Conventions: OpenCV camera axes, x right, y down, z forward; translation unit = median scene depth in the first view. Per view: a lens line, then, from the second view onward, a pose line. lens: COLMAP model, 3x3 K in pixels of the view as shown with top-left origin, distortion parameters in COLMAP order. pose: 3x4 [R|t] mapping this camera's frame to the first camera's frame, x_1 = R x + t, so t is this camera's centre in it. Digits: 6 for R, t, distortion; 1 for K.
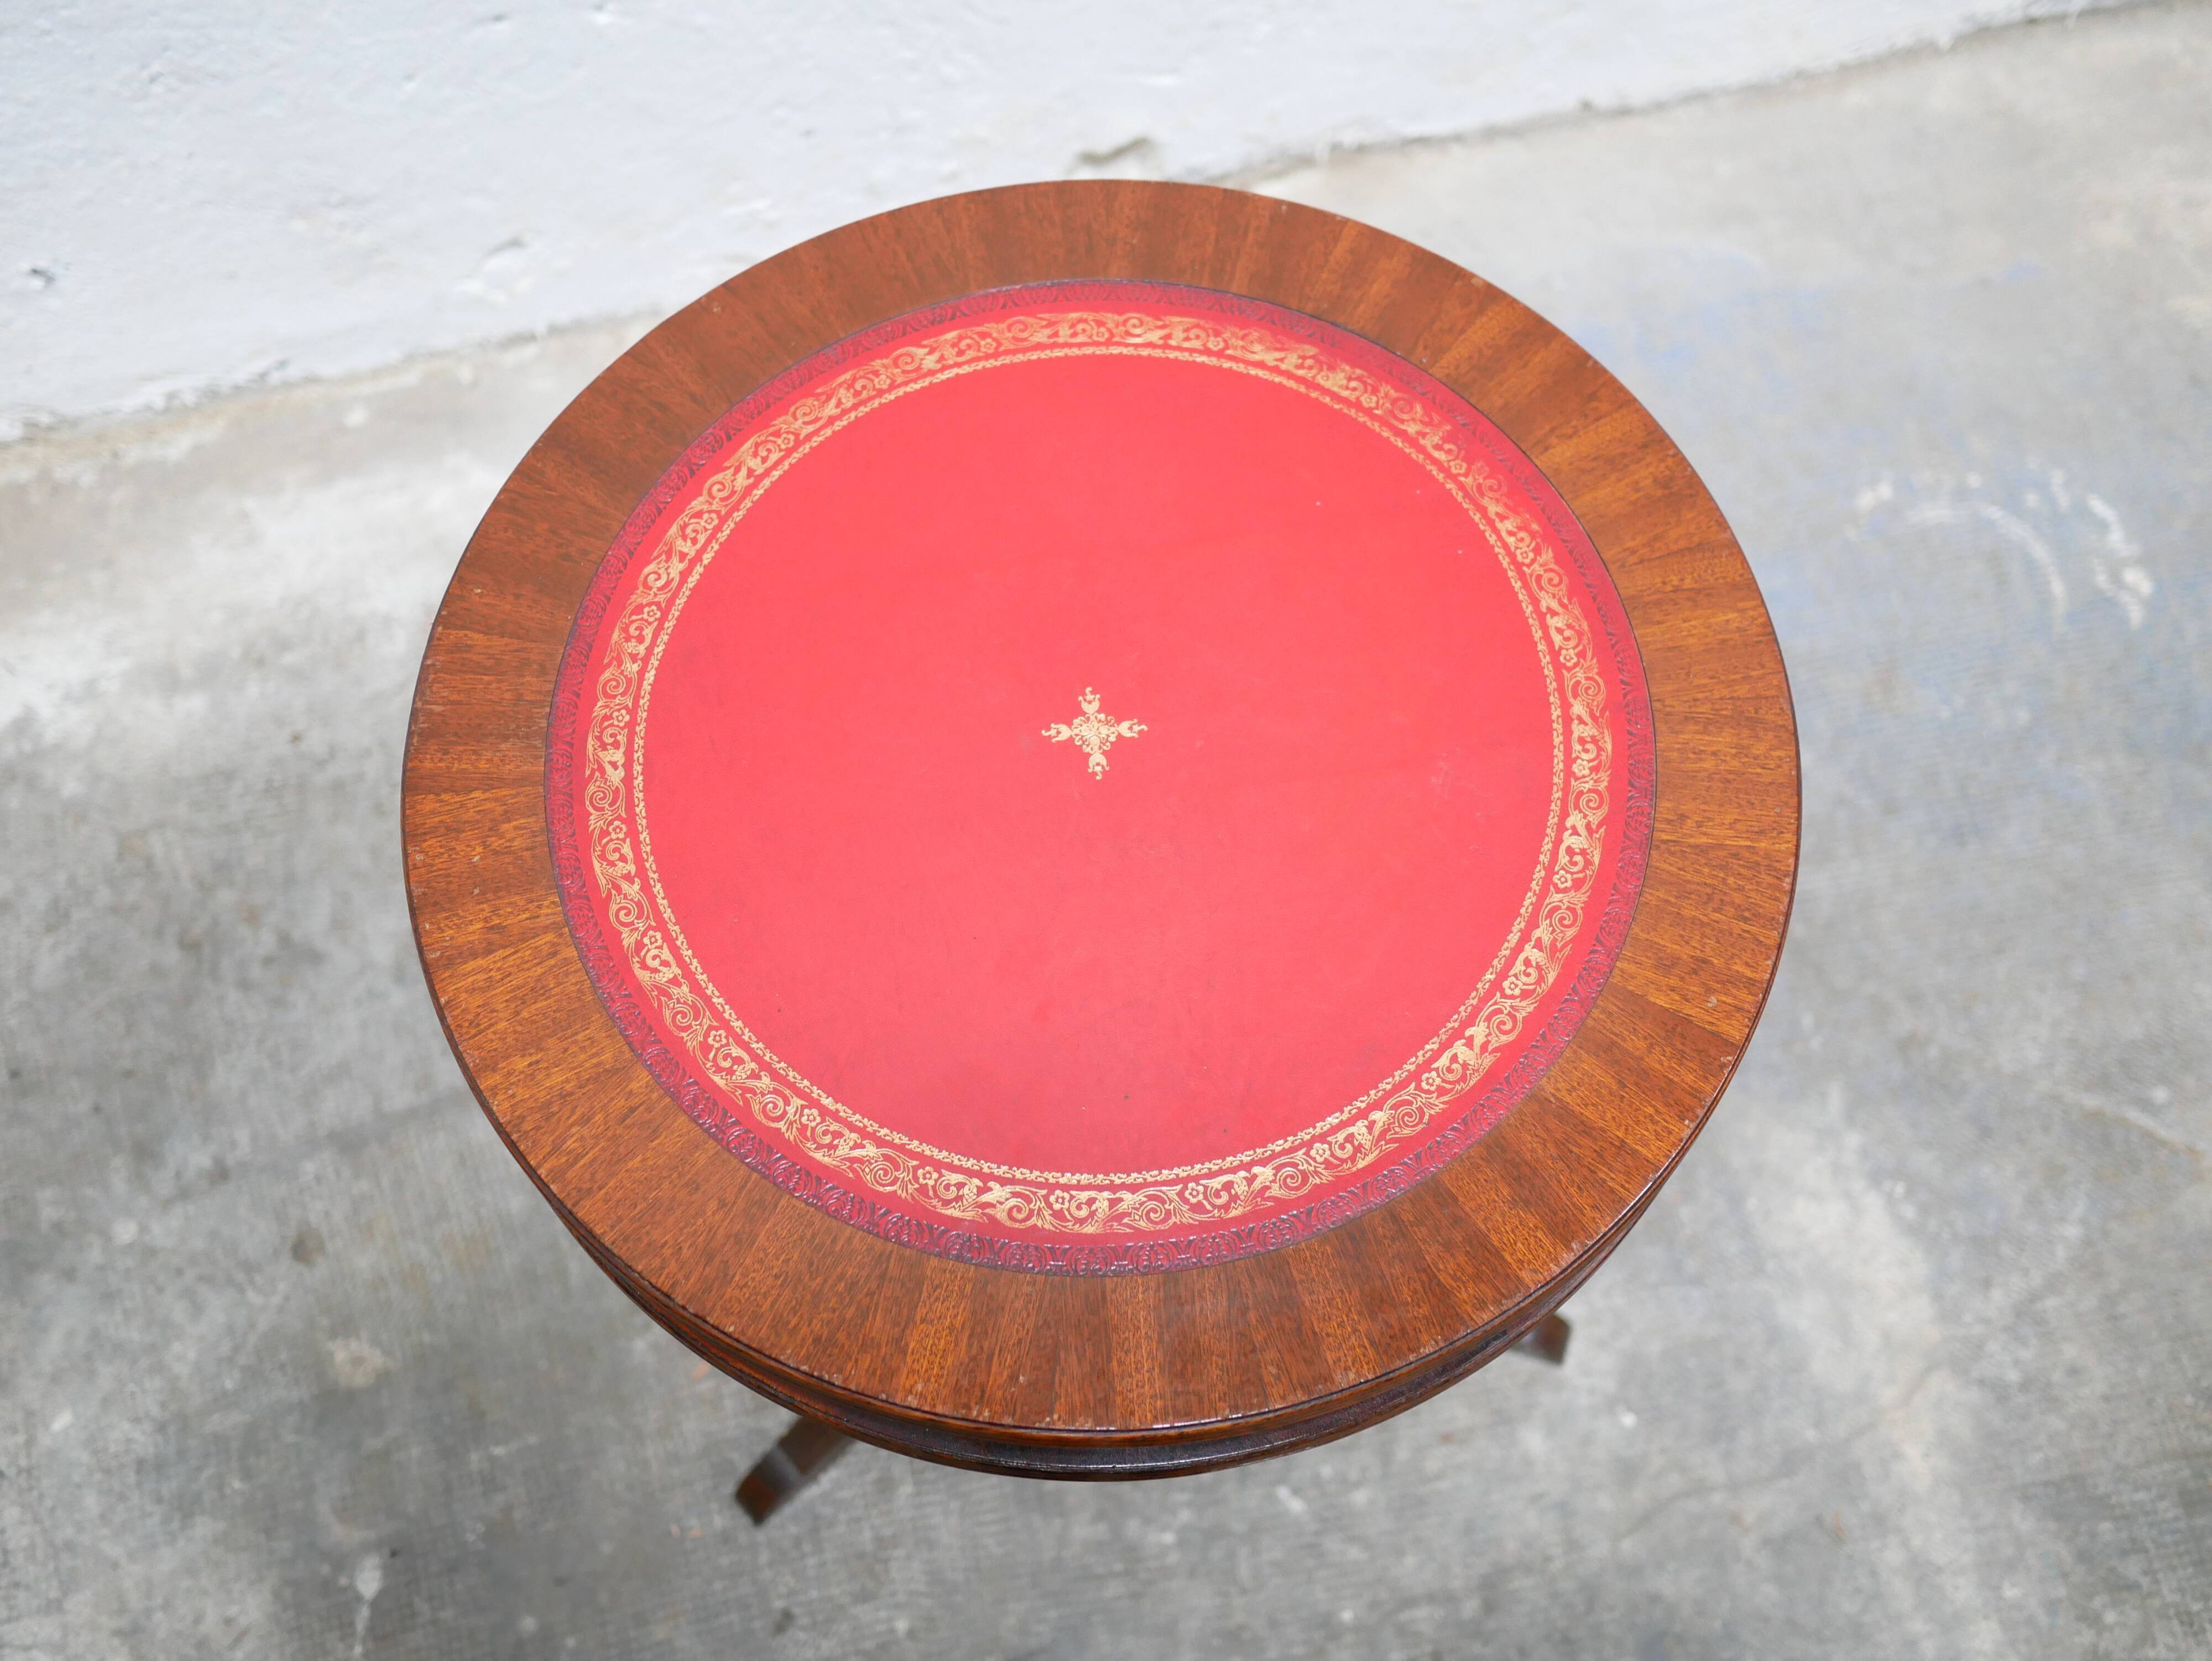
lens RADIAL K [[2488.5, 0, 1095.4], [0, 2488.5, 828.6], [0, 0, 1]] dist [-0.015343, 0.008159]
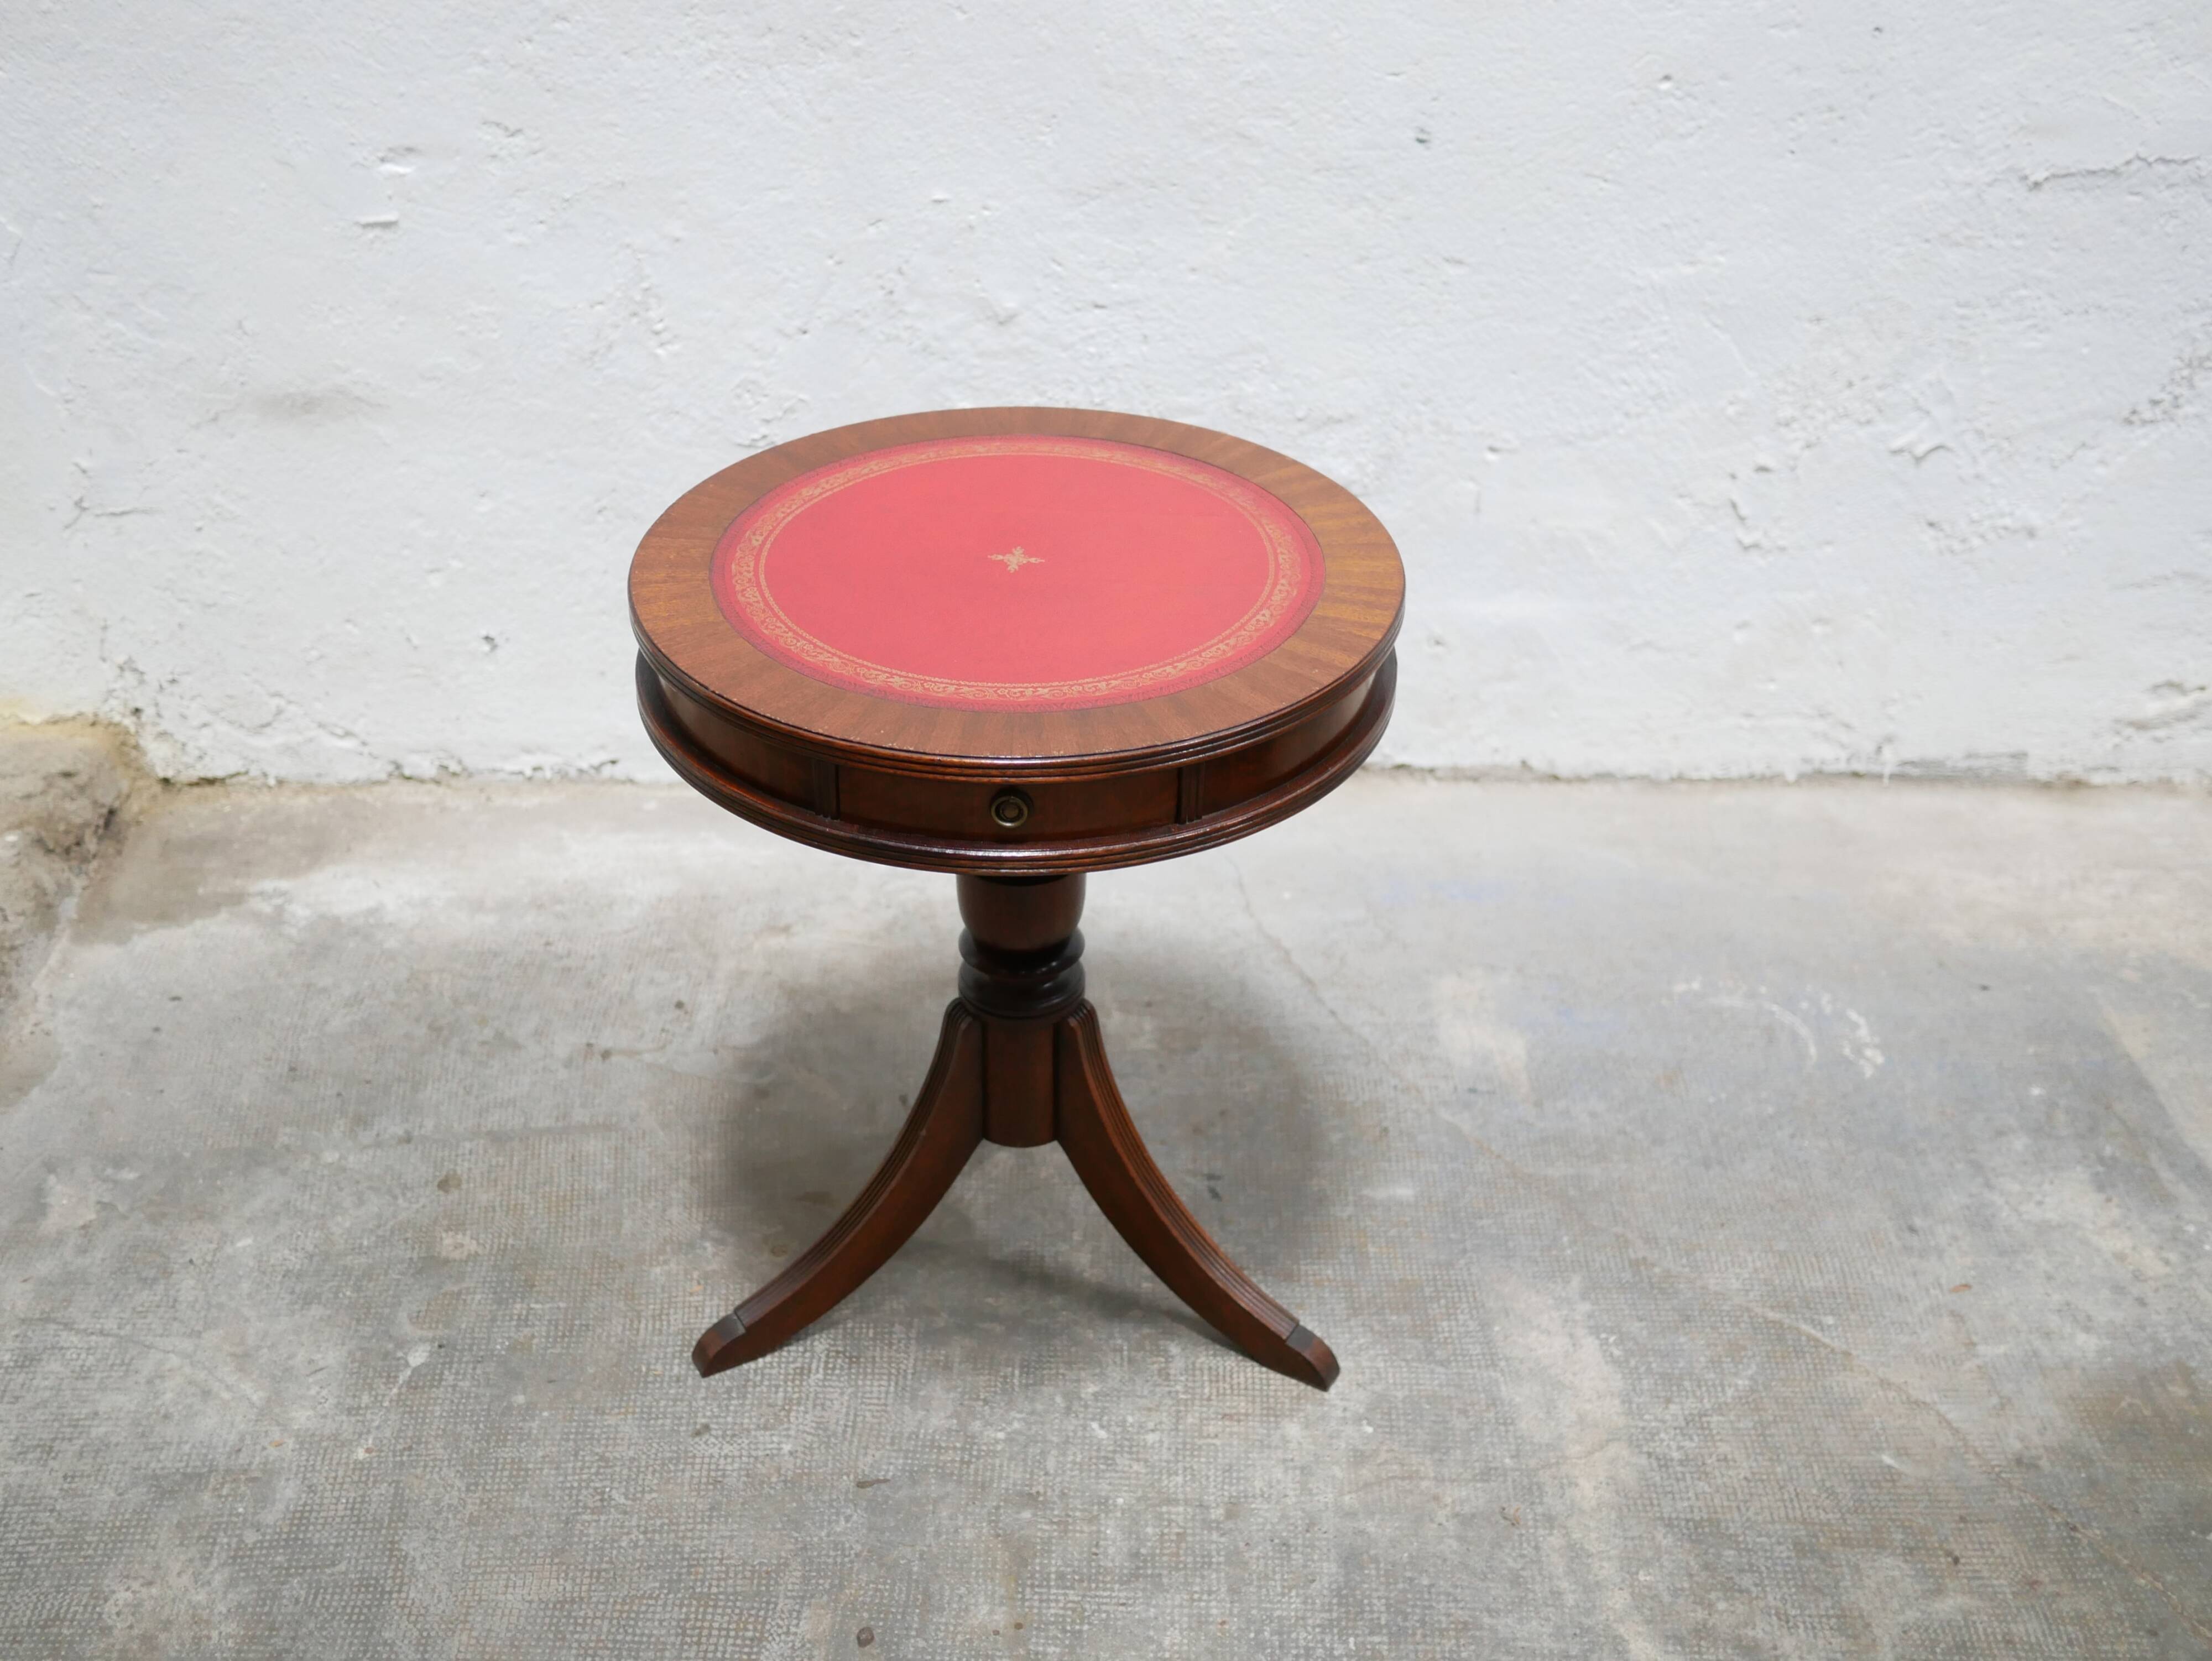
lens RADIAL K [[2551.3, 0, 1104.4], [0, 2551.3, 827.8], [0, 0, 1]] dist [-0.023958, 0.039503]
pose [[0.978042, 0.135668, -0.158200, 0.243576], [-0.199626, 0.827879, -0.524182, 0.690273], [0.059856, 0.544253, 0.836783, -0.282400]]
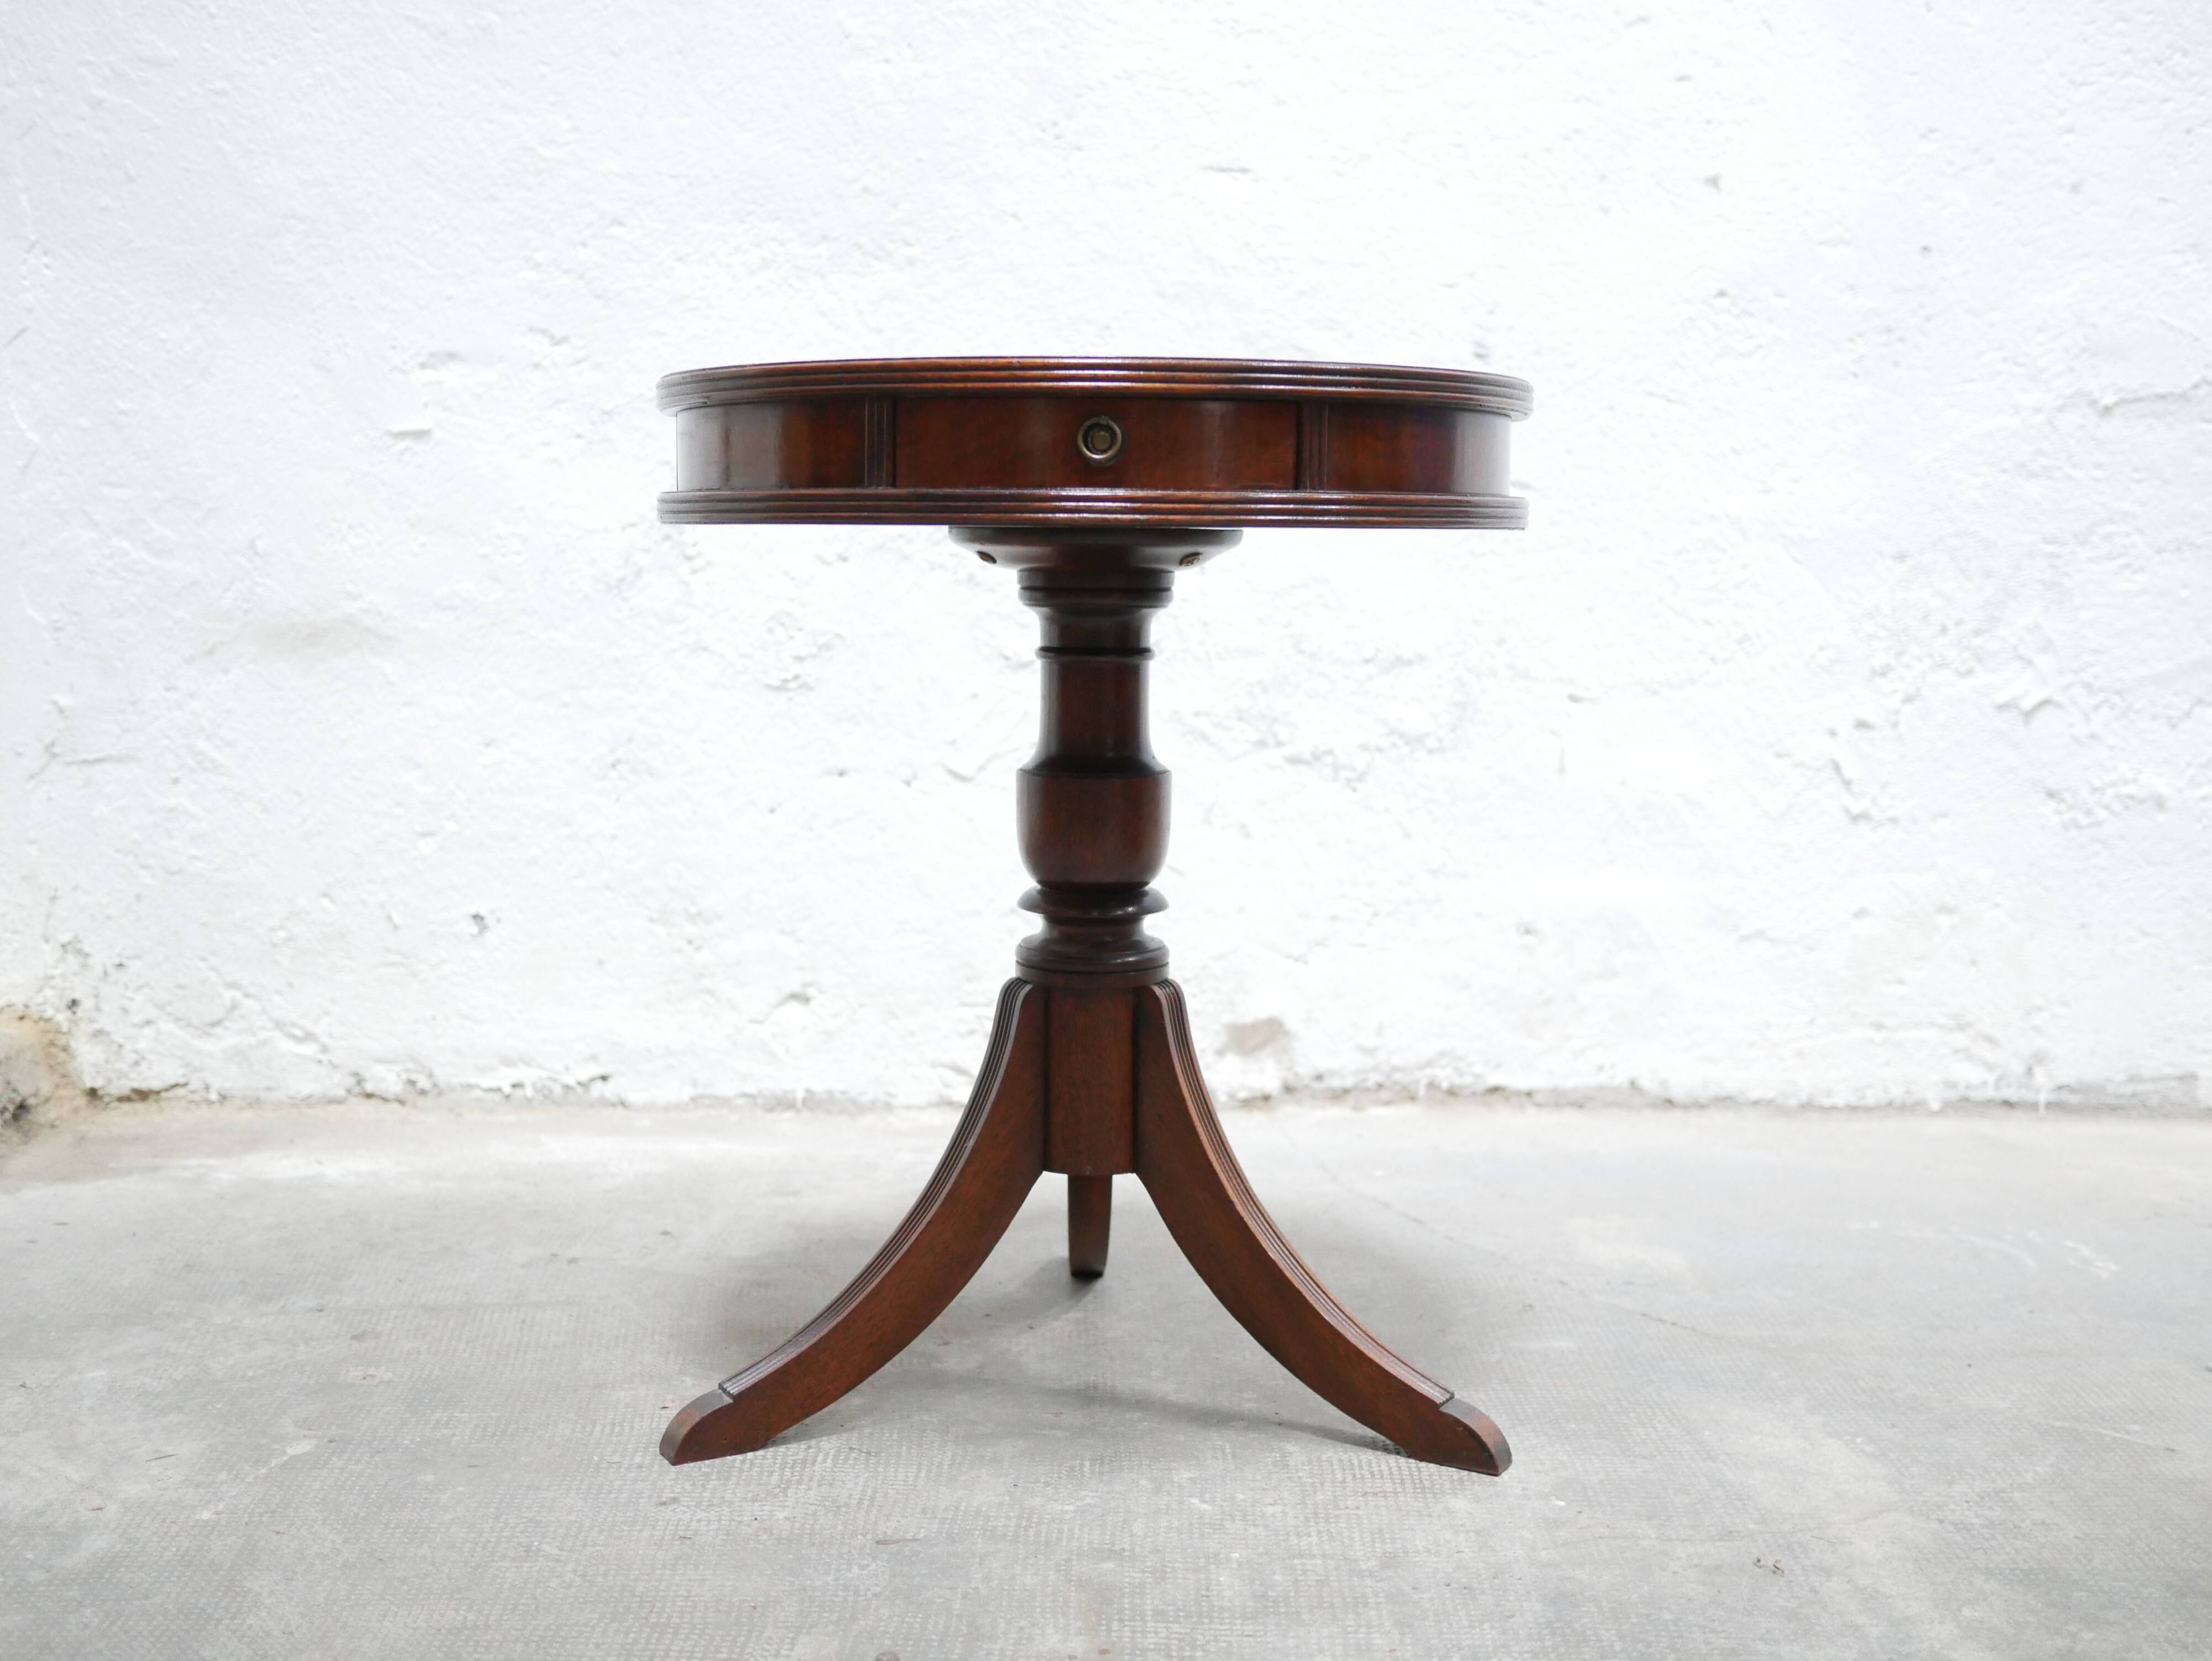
lens RADIAL K [[2486.1, 0, 1104.6], [0, 2486.1, 826.3], [0, 0, 1]] dist [-0.022223, 0.031820]
pose [[0.979611, 0.047381, -0.195235, 0.213708], [-0.191248, 0.517550, -0.834006, 0.926802], [0.061527, 0.854340, 0.516060, 0.262039]]
